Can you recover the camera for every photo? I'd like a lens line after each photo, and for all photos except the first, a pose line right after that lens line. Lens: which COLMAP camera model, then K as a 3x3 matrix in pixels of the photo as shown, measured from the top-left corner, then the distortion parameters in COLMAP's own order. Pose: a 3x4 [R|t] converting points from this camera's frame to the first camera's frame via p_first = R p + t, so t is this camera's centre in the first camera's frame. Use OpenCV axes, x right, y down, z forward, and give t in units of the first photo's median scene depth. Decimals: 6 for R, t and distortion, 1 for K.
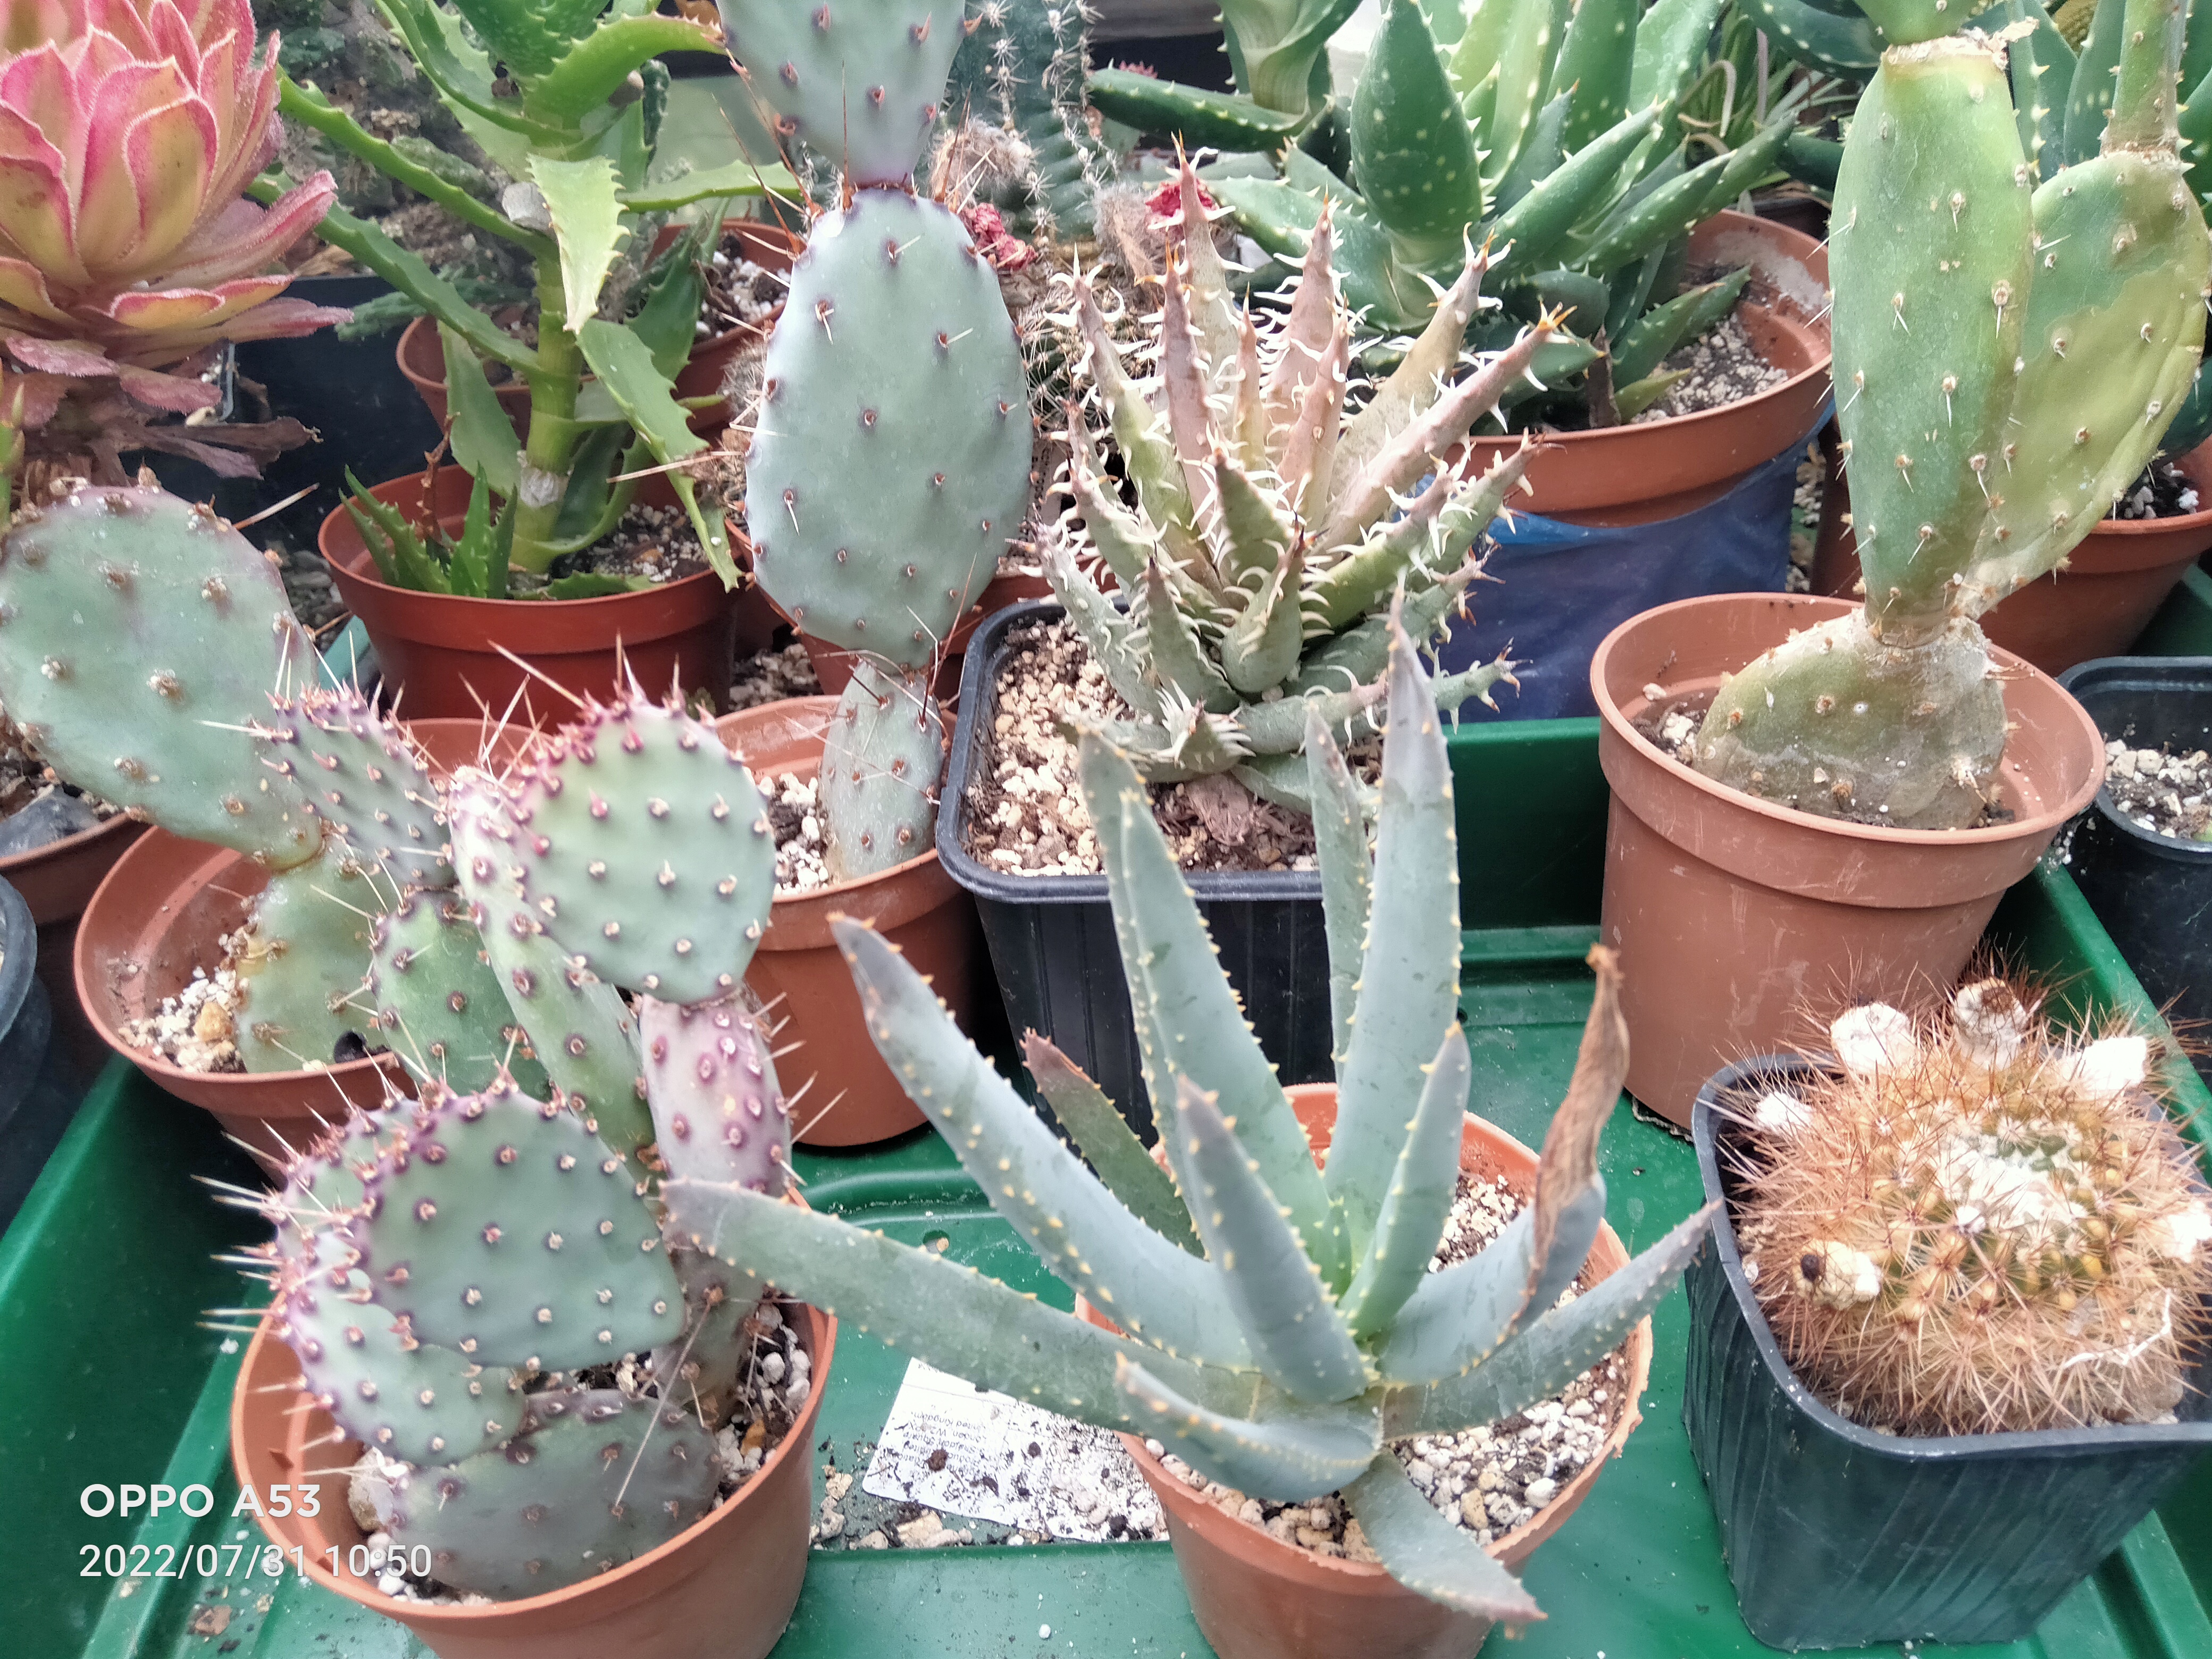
lens RADIAL K [[1689.6, 0, 1105.6], [0, 1689.6, 758.7], [0, 0, 1]] dist [0.059848, -0.111151]
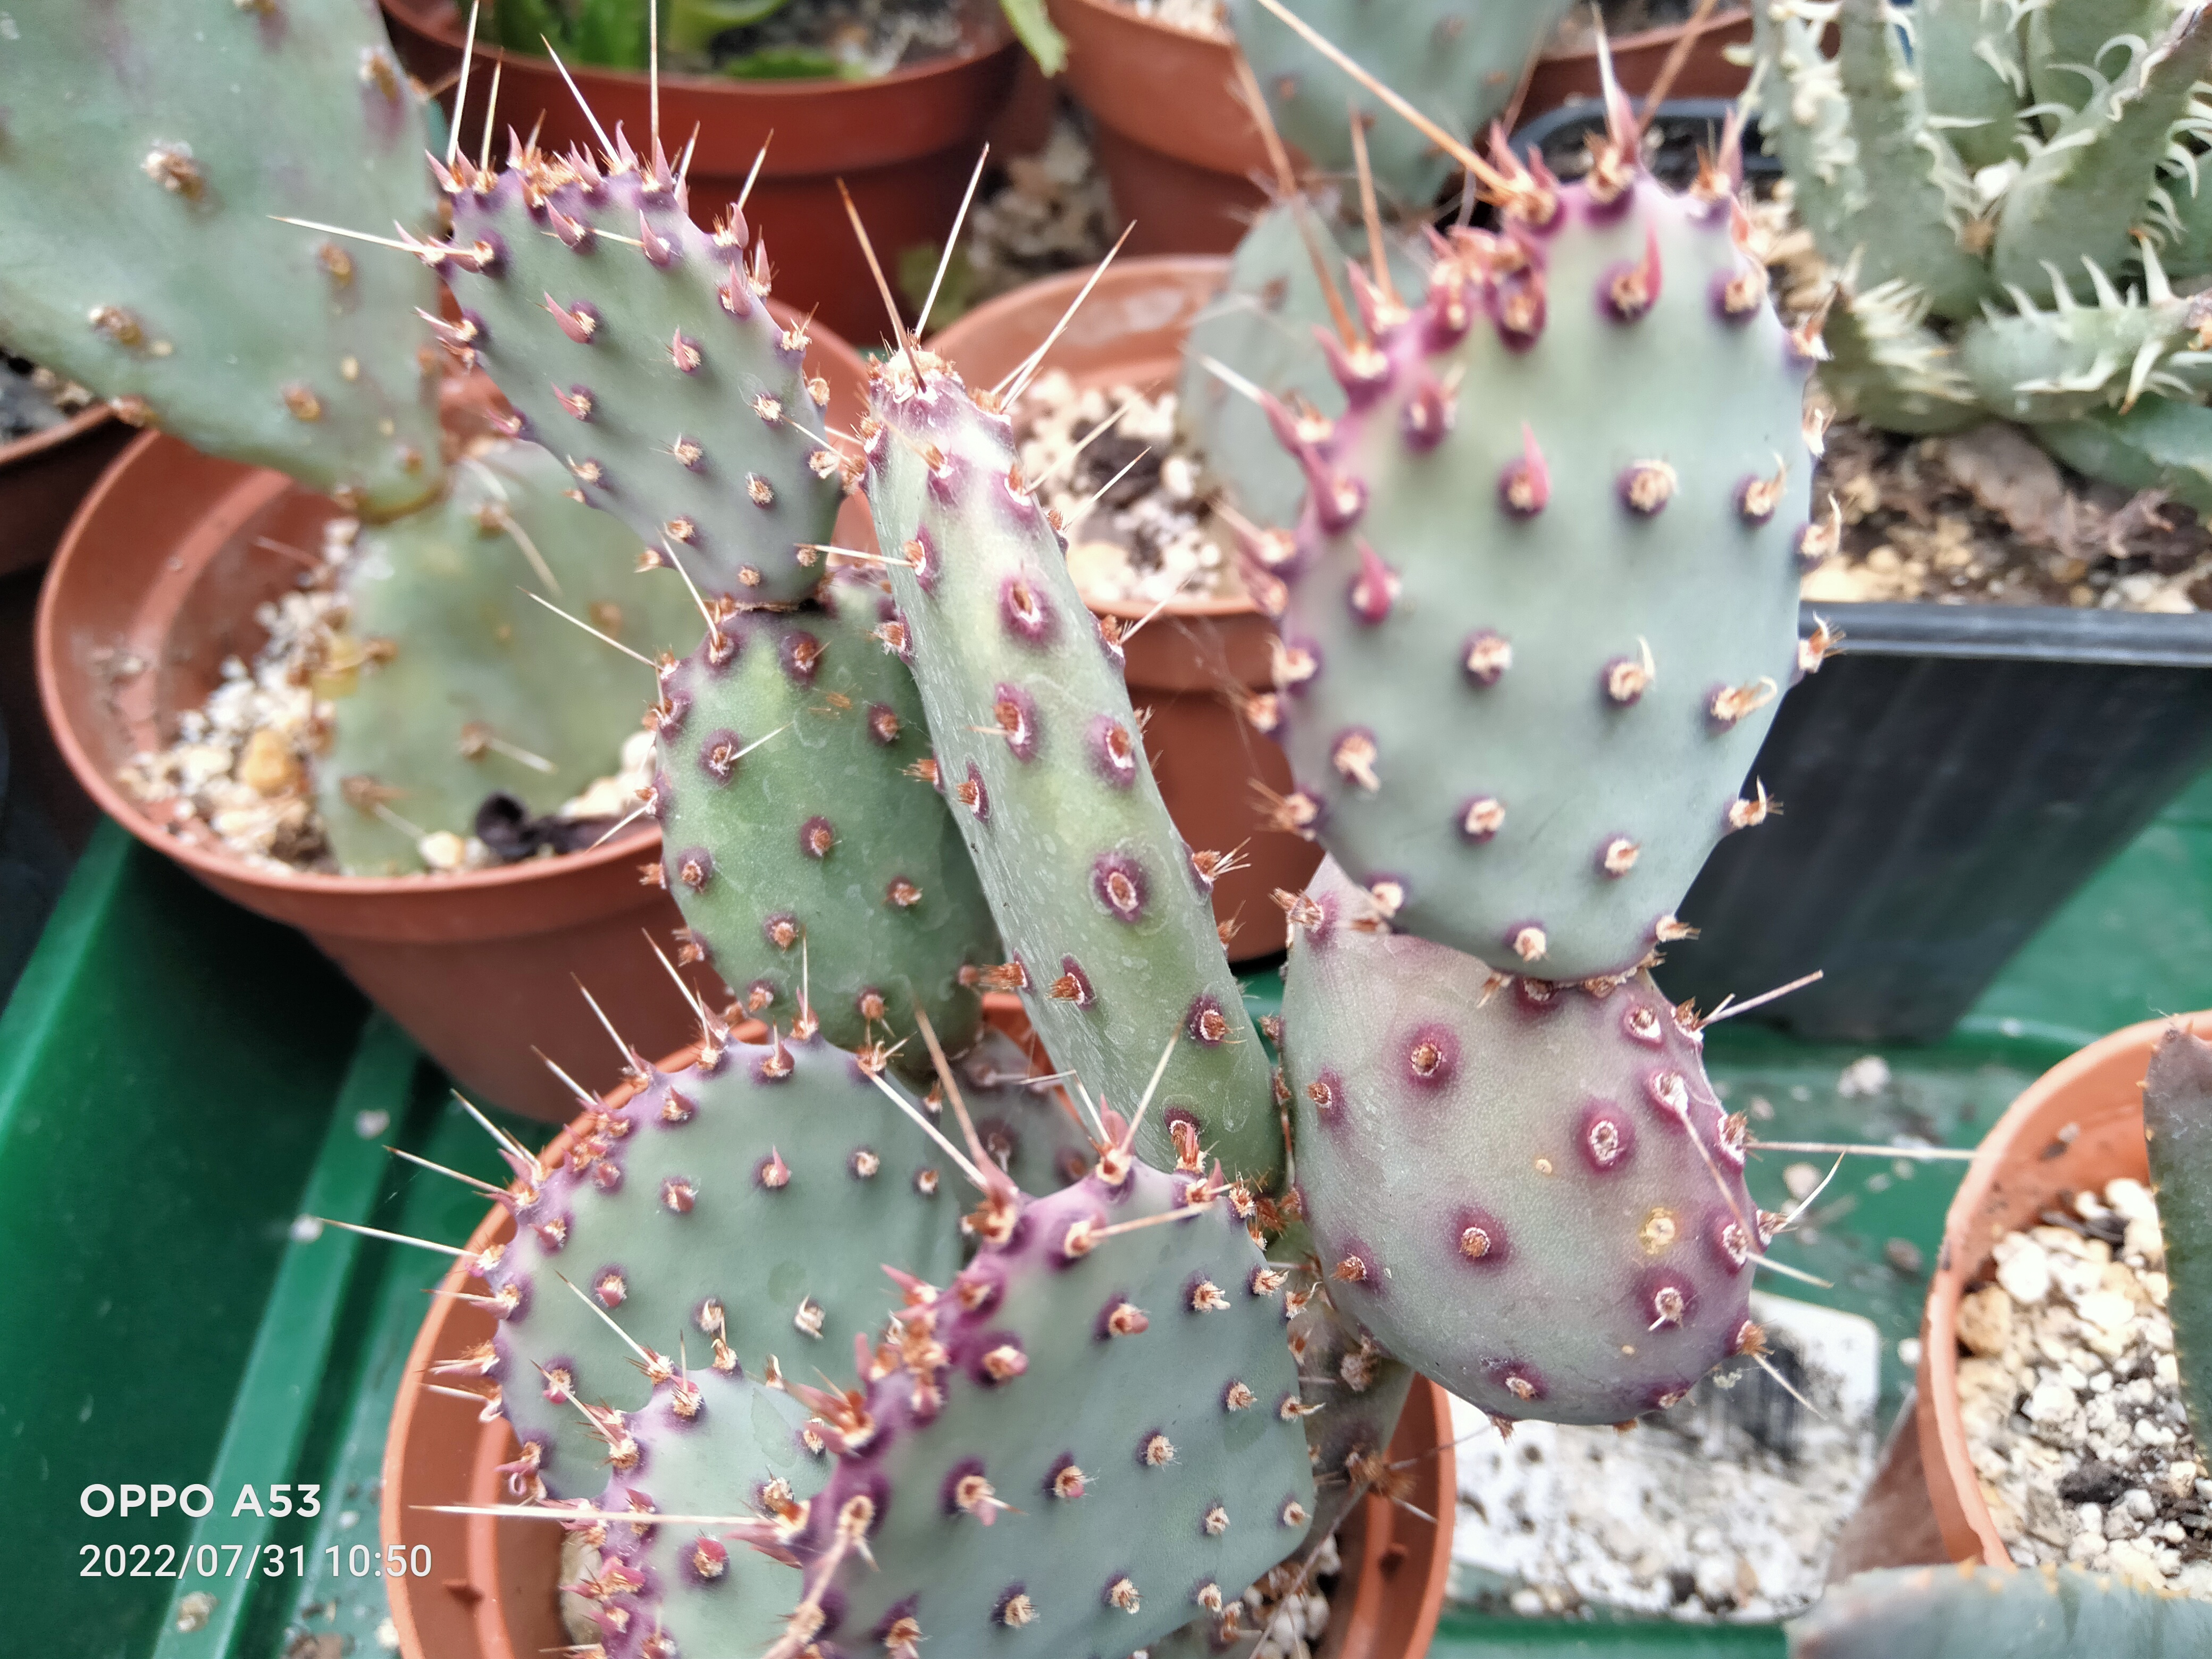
lens RADIAL K [[1856.9, 0, 1102.8], [0, 1856.9, 768.3], [0, 0, 1]] dist [0.085561, -0.232390]
pose [[0.998626, 0.048619, -0.019576, -0.221535], [-0.043546, 0.977505, 0.206368, 0.006481], [0.029169, -0.205232, 0.978279, 0.367774]]
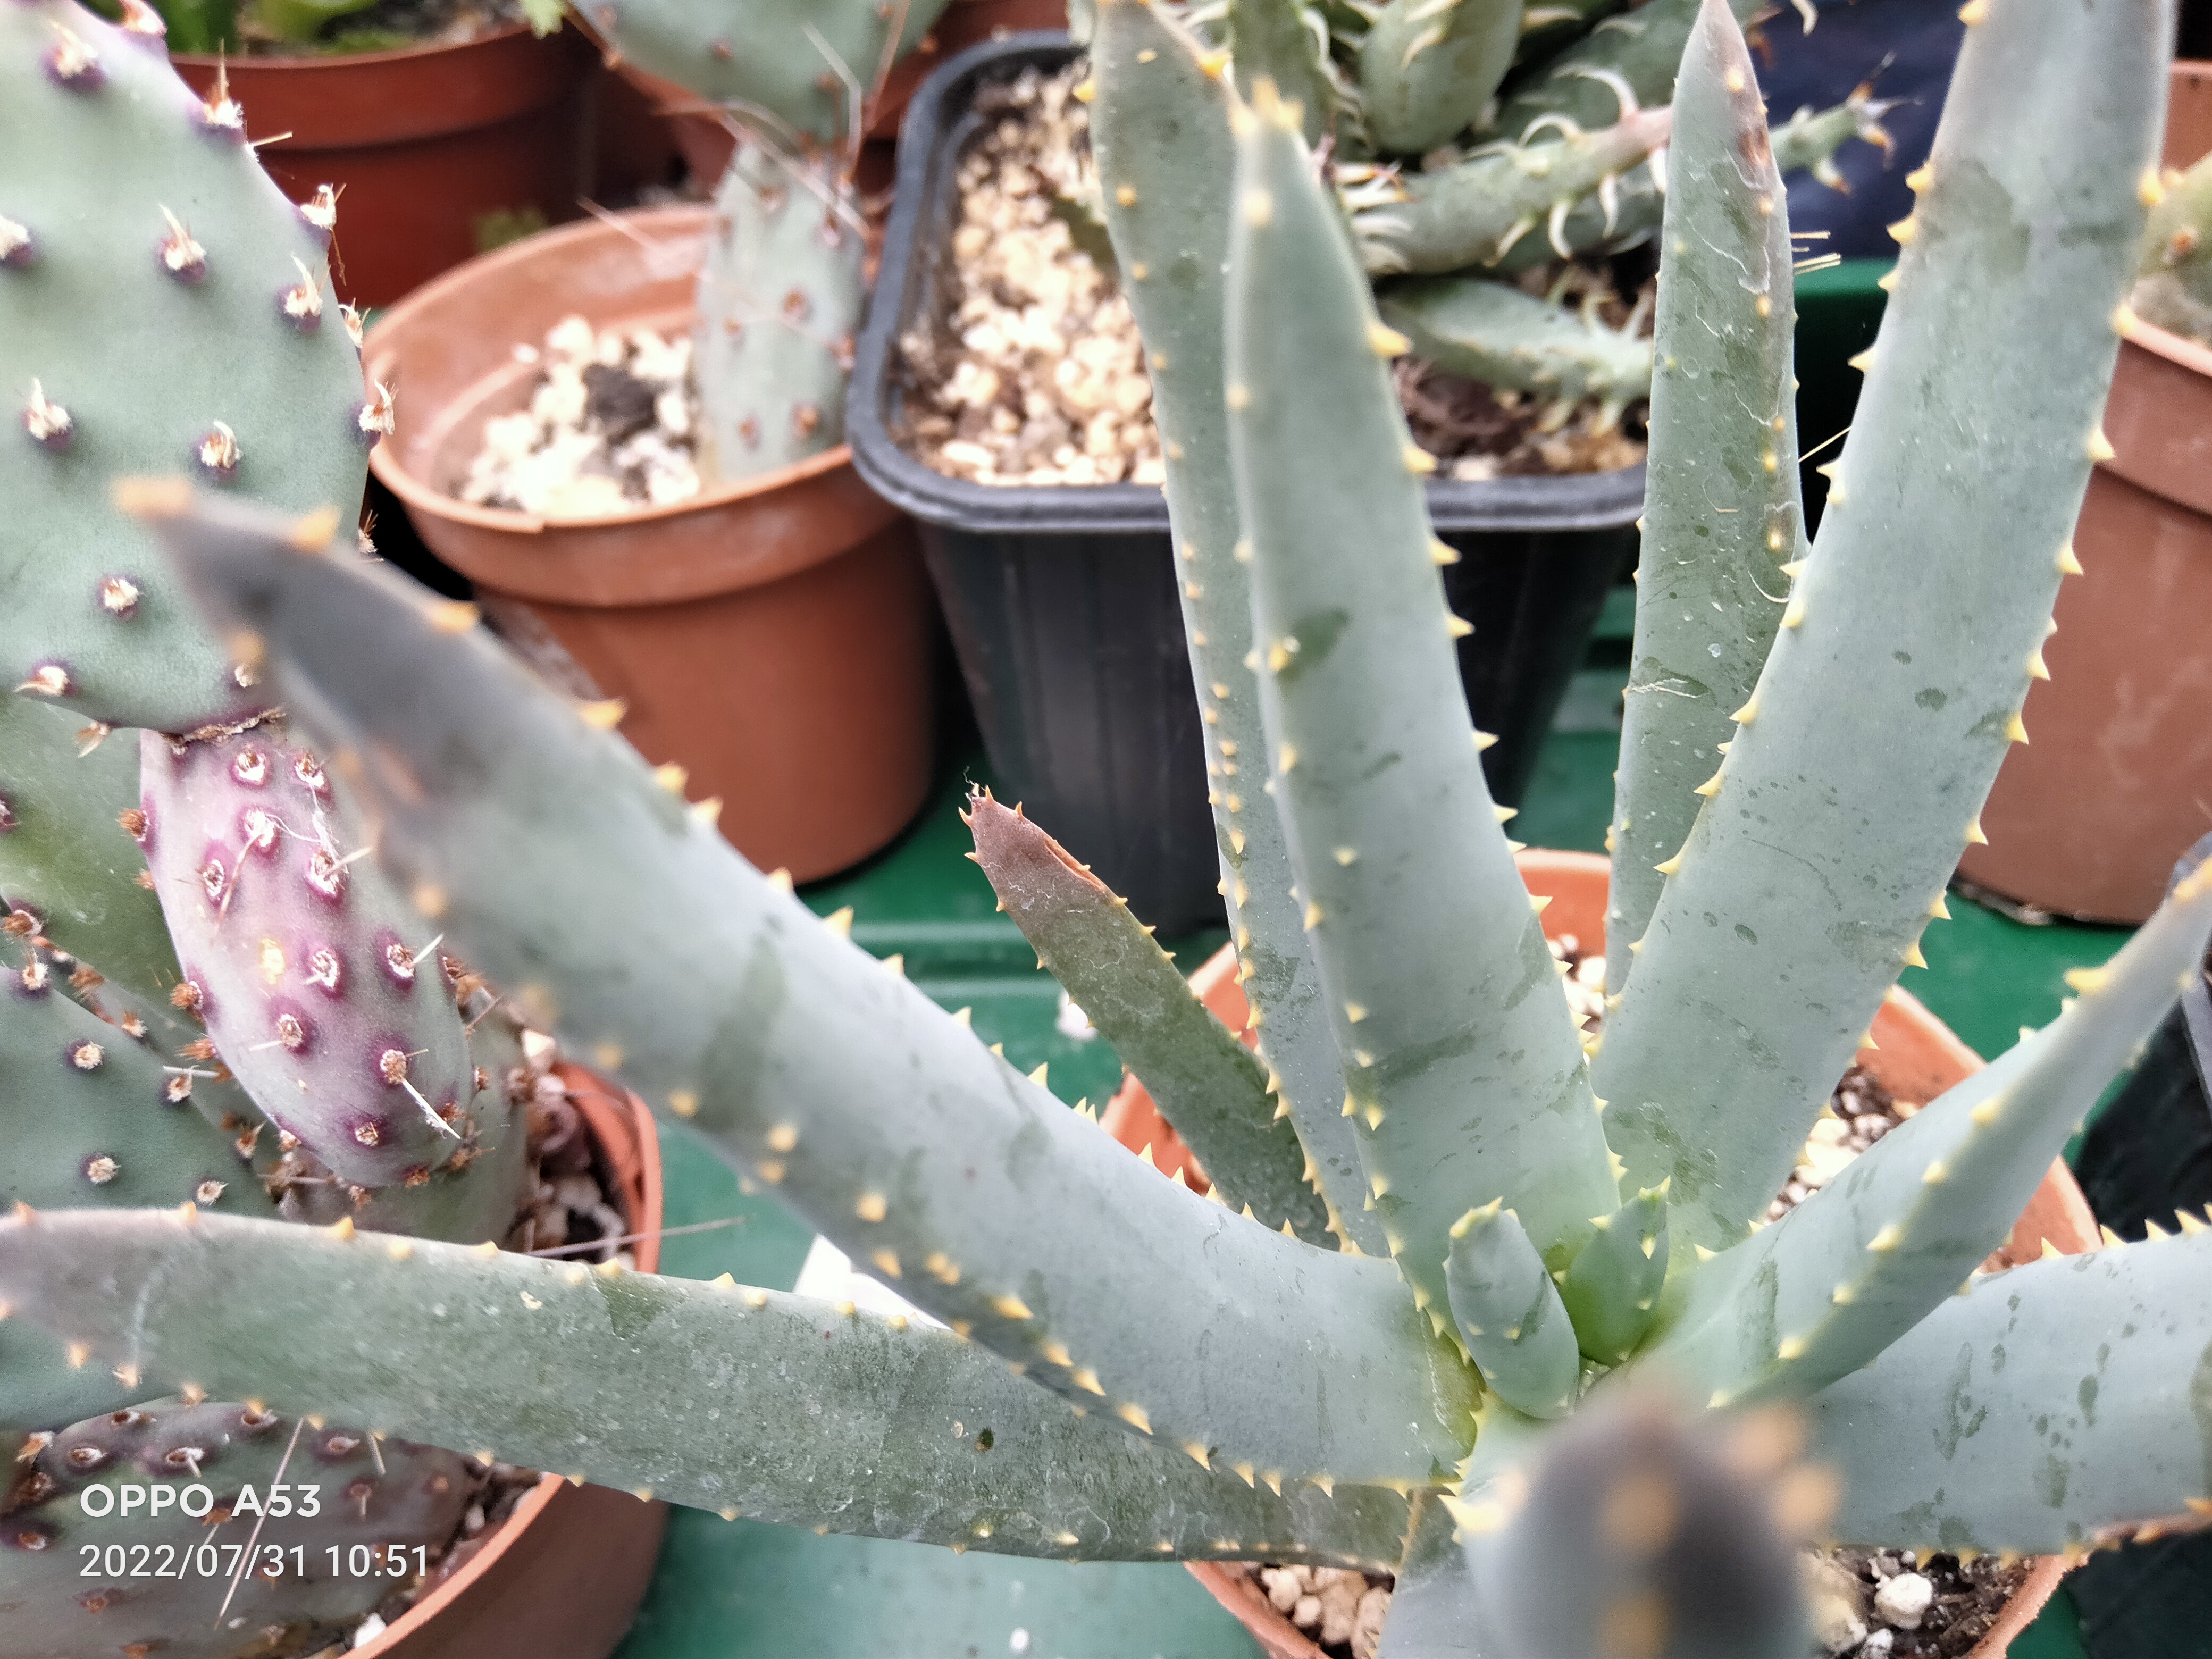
lens RADIAL K [[1856.9, 0, 1102.8], [0, 1856.9, 768.3], [0, 0, 1]] dist [0.085561, -0.232390]
pose [[0.999841, 0.016260, -0.007327, -0.004754], [-0.014488, 0.980108, 0.197934, 0.036424], [0.010400, -0.197796, 0.980188, 0.342175]]
